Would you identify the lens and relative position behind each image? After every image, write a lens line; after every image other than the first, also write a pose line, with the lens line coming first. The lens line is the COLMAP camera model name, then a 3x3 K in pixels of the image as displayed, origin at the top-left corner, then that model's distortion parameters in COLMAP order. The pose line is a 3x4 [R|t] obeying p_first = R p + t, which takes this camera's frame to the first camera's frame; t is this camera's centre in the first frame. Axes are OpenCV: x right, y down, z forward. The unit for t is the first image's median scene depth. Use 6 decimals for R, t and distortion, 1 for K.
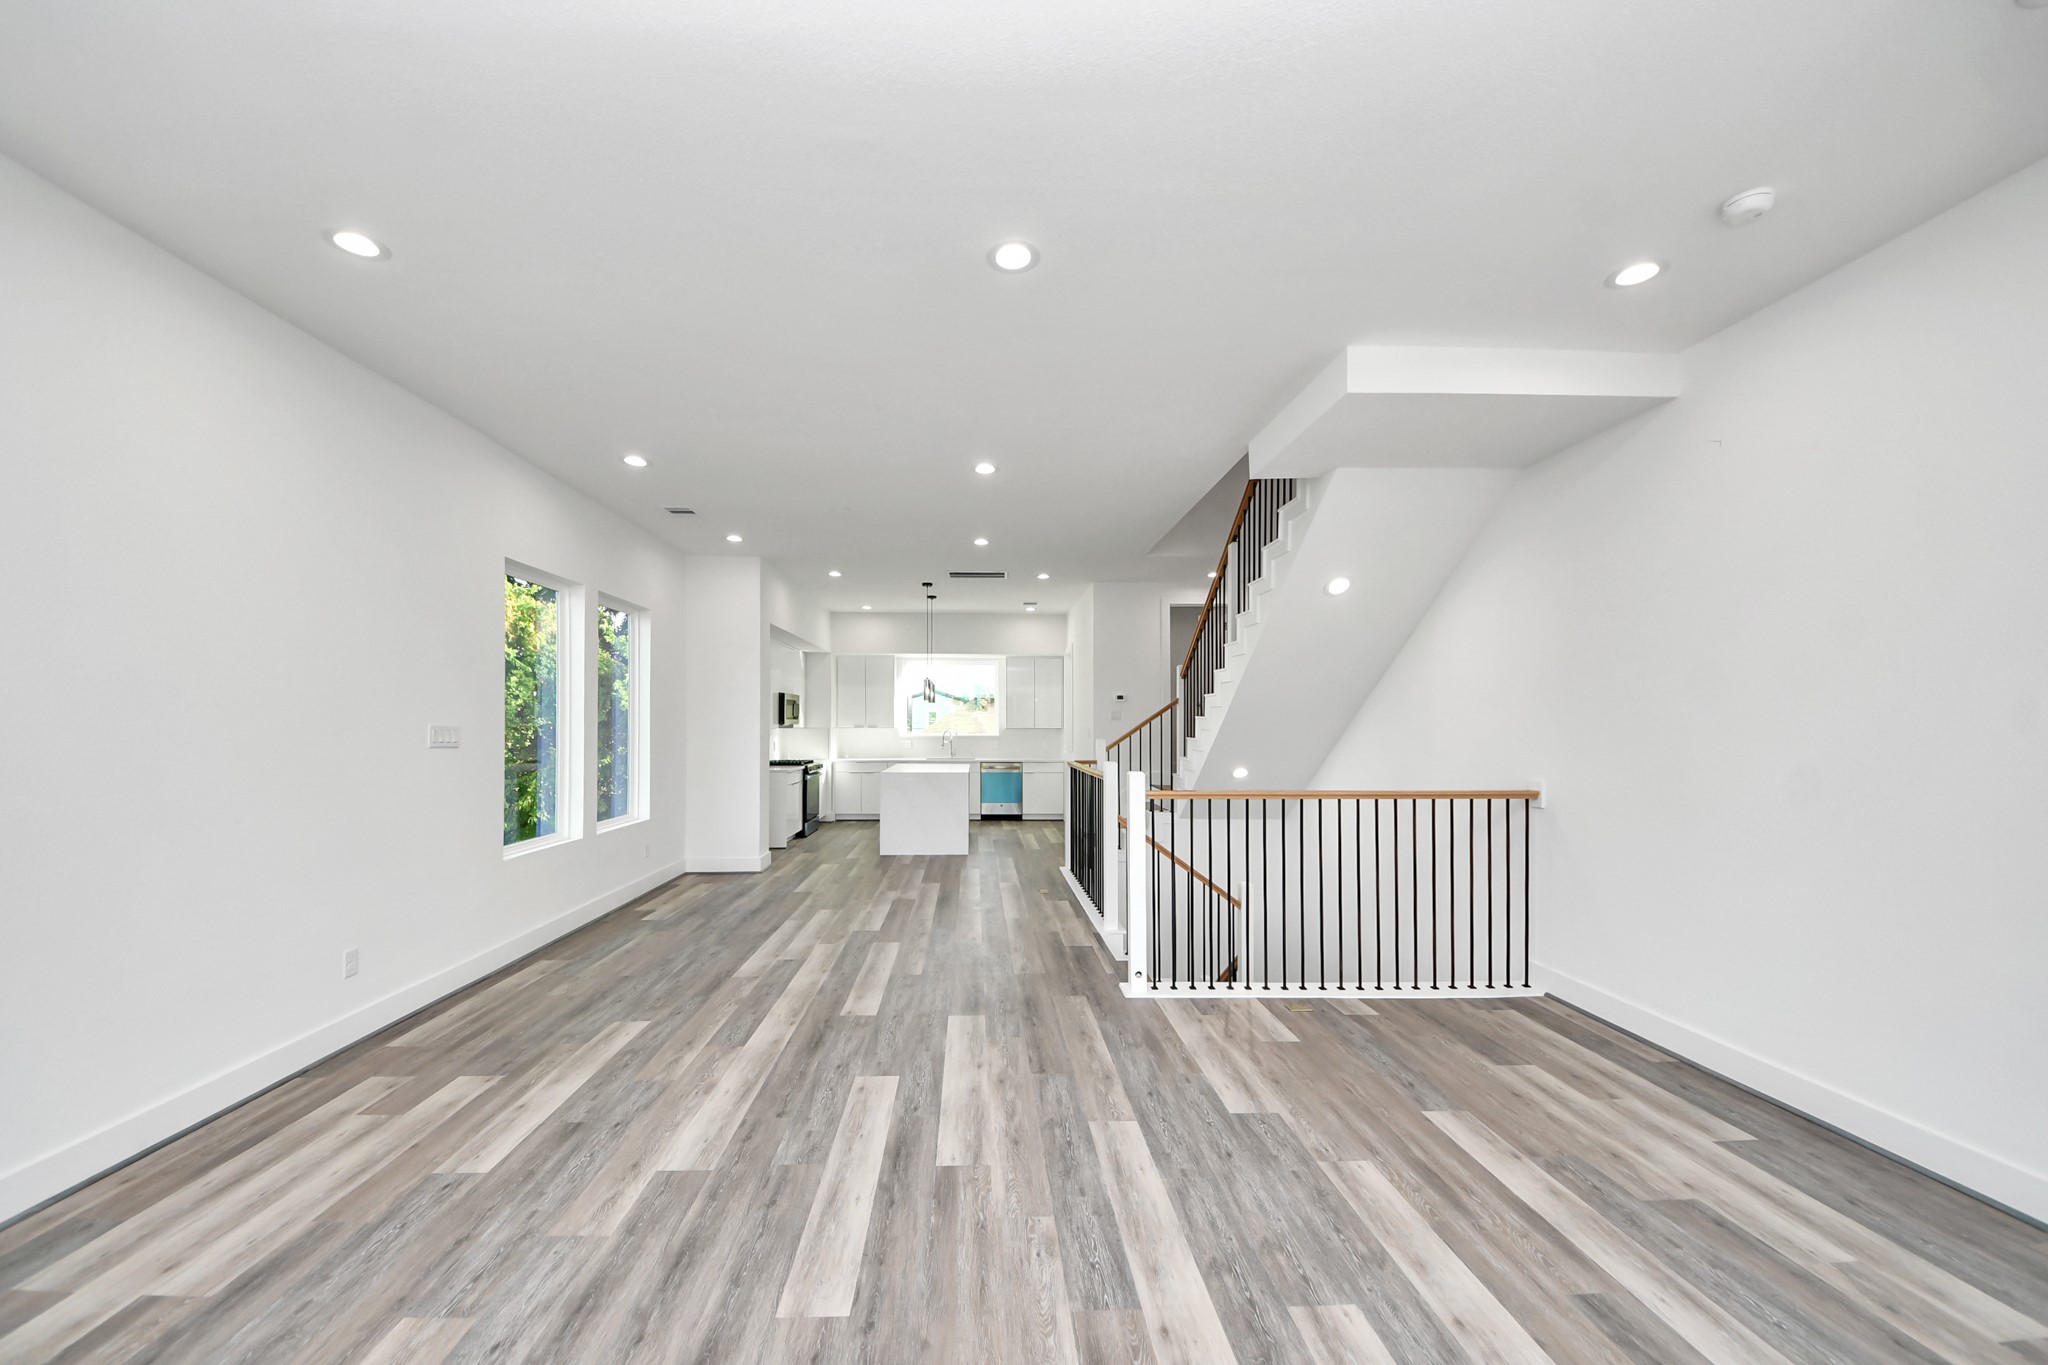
lens RADIAL K [[751.6, 0, 1011.0], [0, 751.6, 685.9], [0, 0, 1]] dist [0.030229, -0.024188]
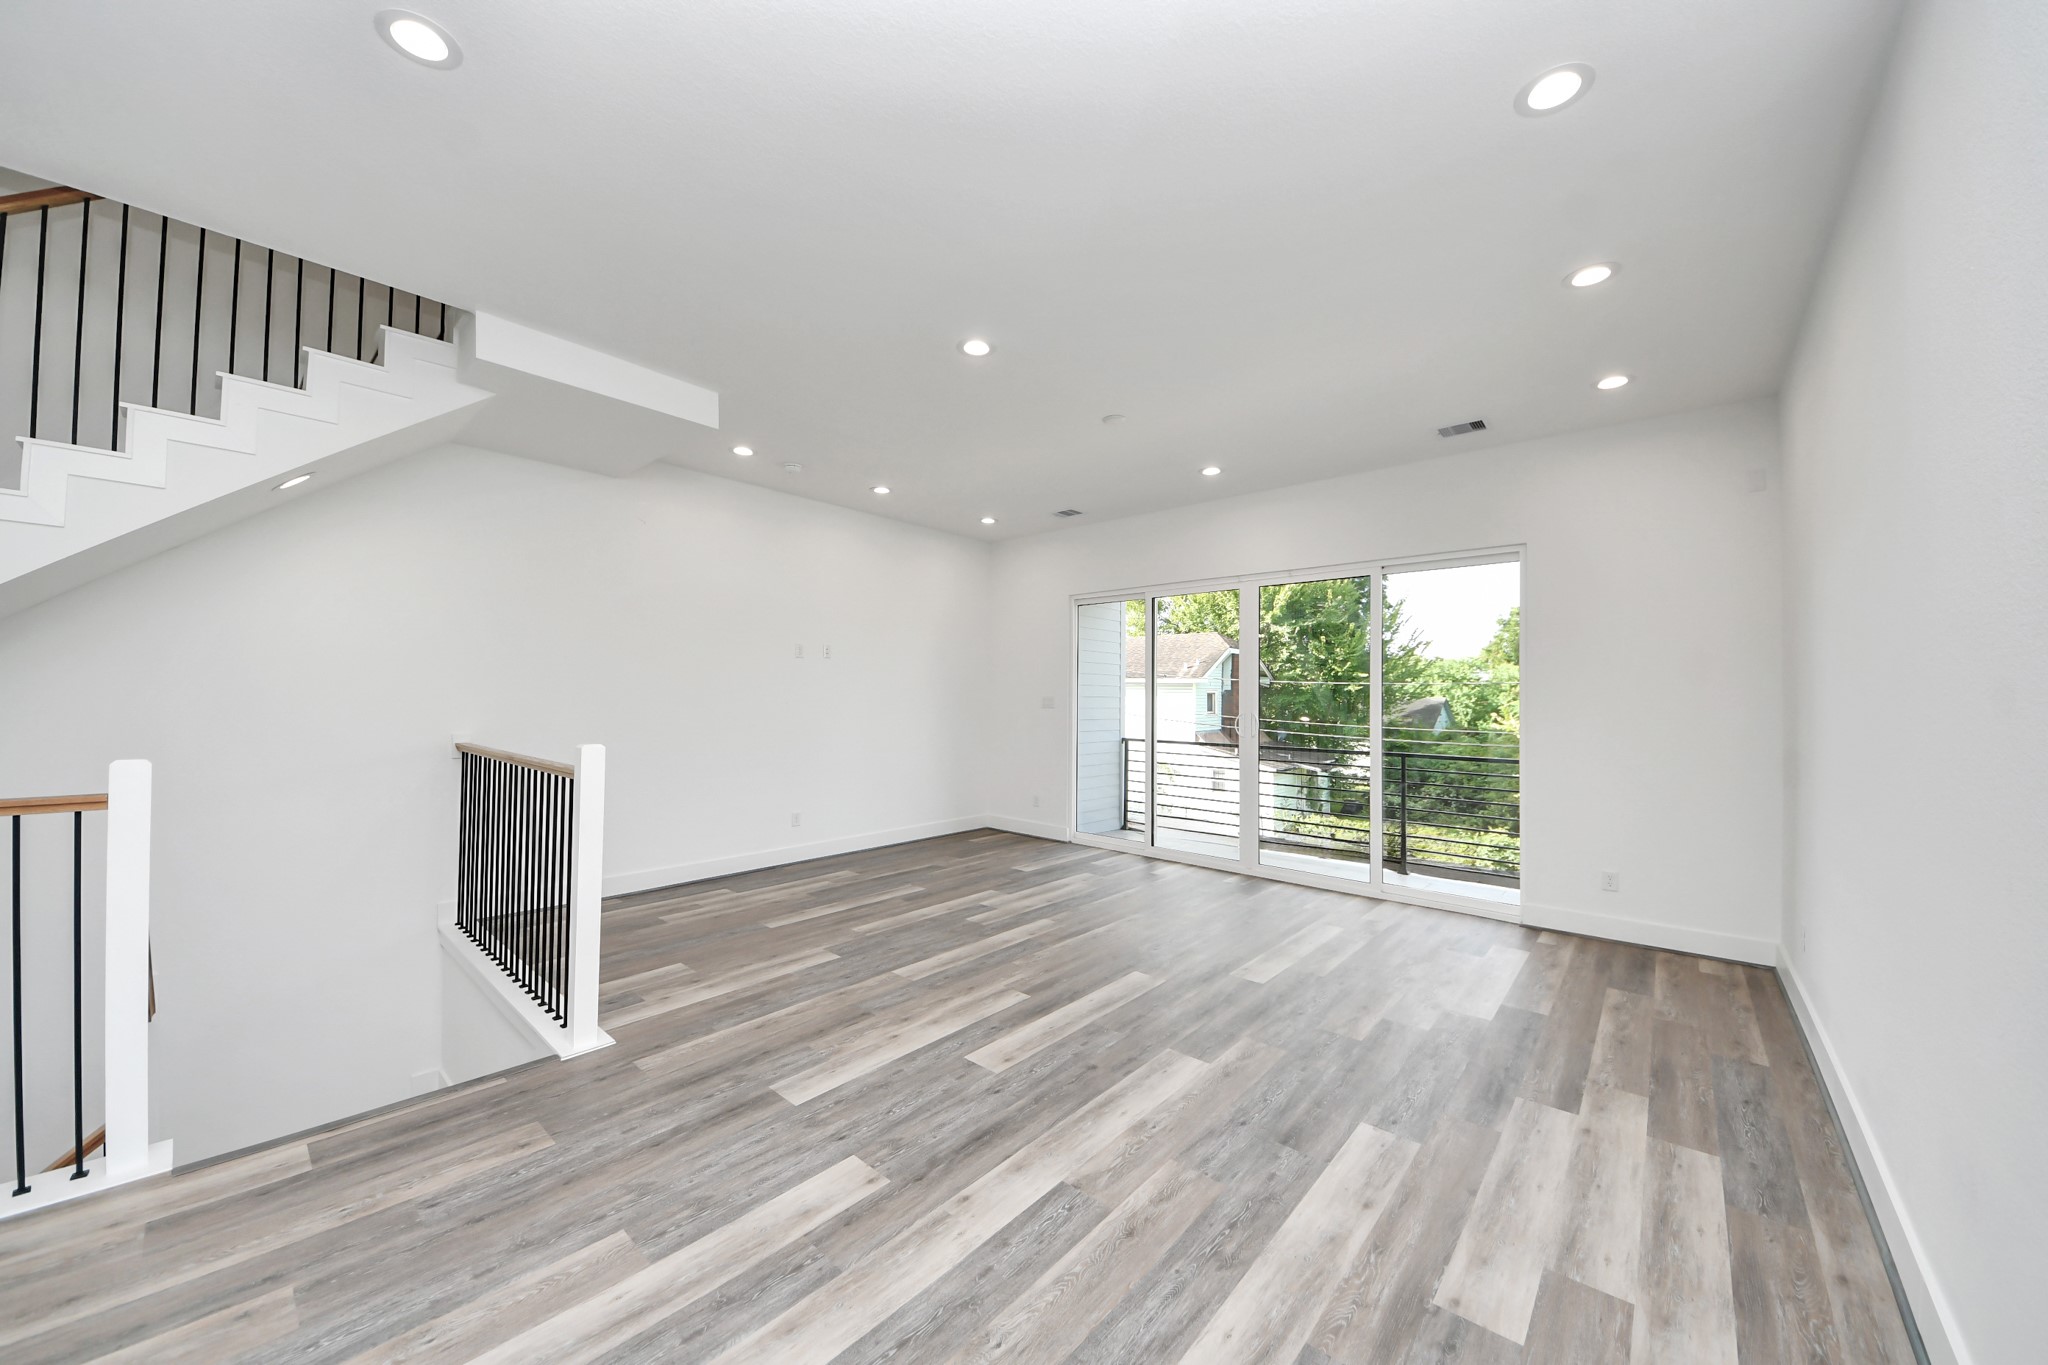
lens RADIAL K [[729.8, 0, 1021.9], [0, 729.8, 684.7], [0, 0, 1]] dist [0.044800, -0.027717]
pose [[-0.725515, 0.003298, 0.688199, -0.996218], [-0.045995, 0.997520, -0.053270, 0.121900], [-0.686668, -0.070302, -0.723564, 1.973907]]
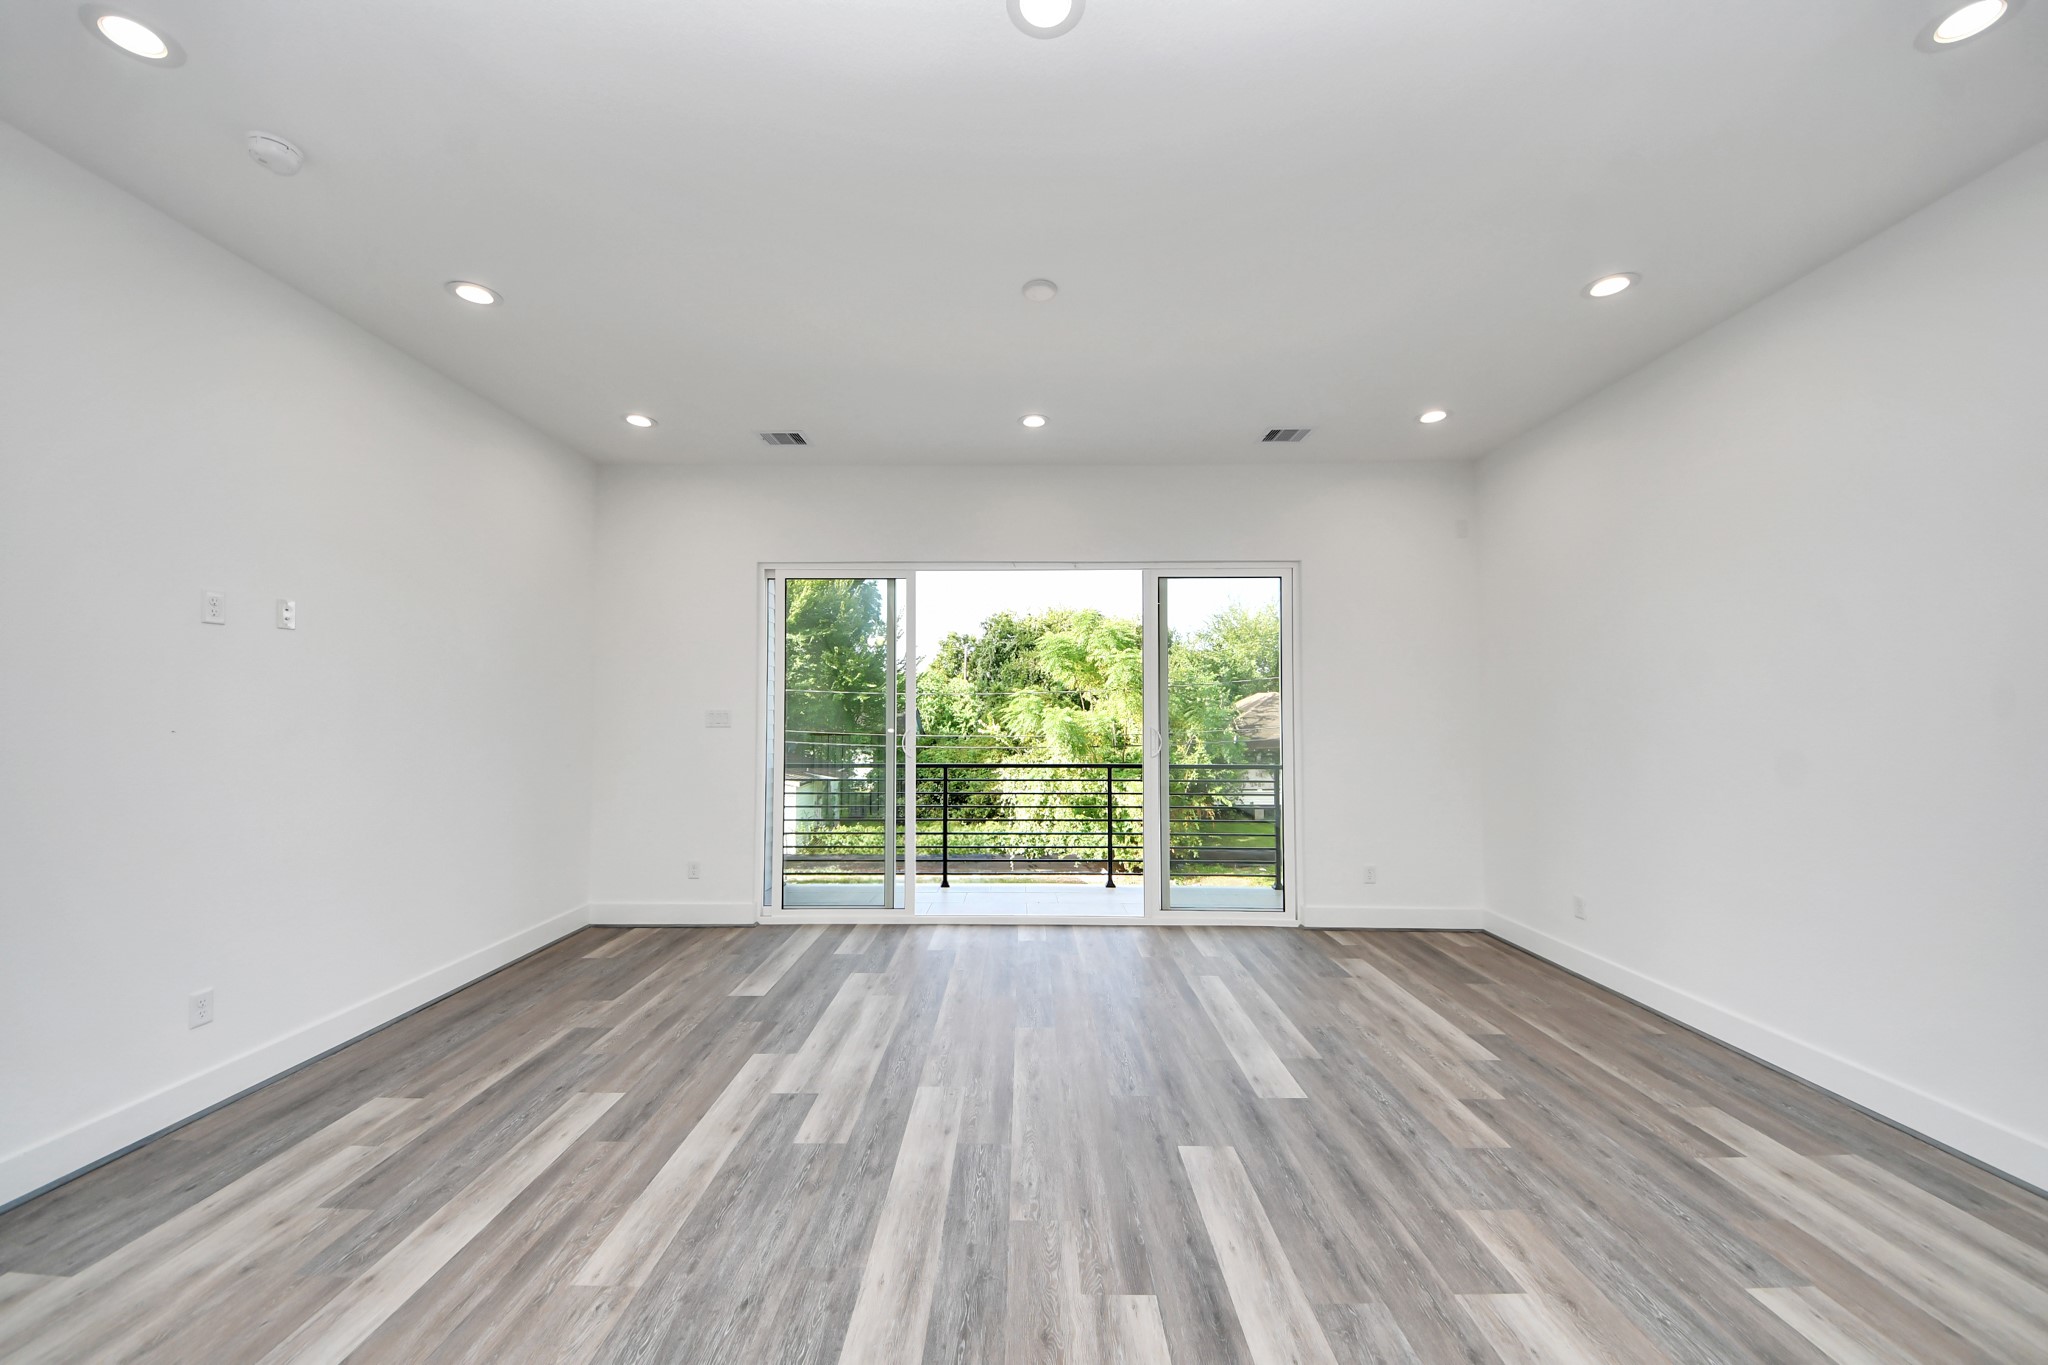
lens RADIAL K [[722.8, 0, 1032.8], [0, 722.8, 686.4], [0, 0, 1]] dist [0.027466, -0.020946]
pose [[-0.999130, -0.001445, 0.041691, -0.007972], [-0.004915, 0.996515, -0.083271, 0.098485], [-0.041426, -0.083404, -0.995654, 1.699272]]
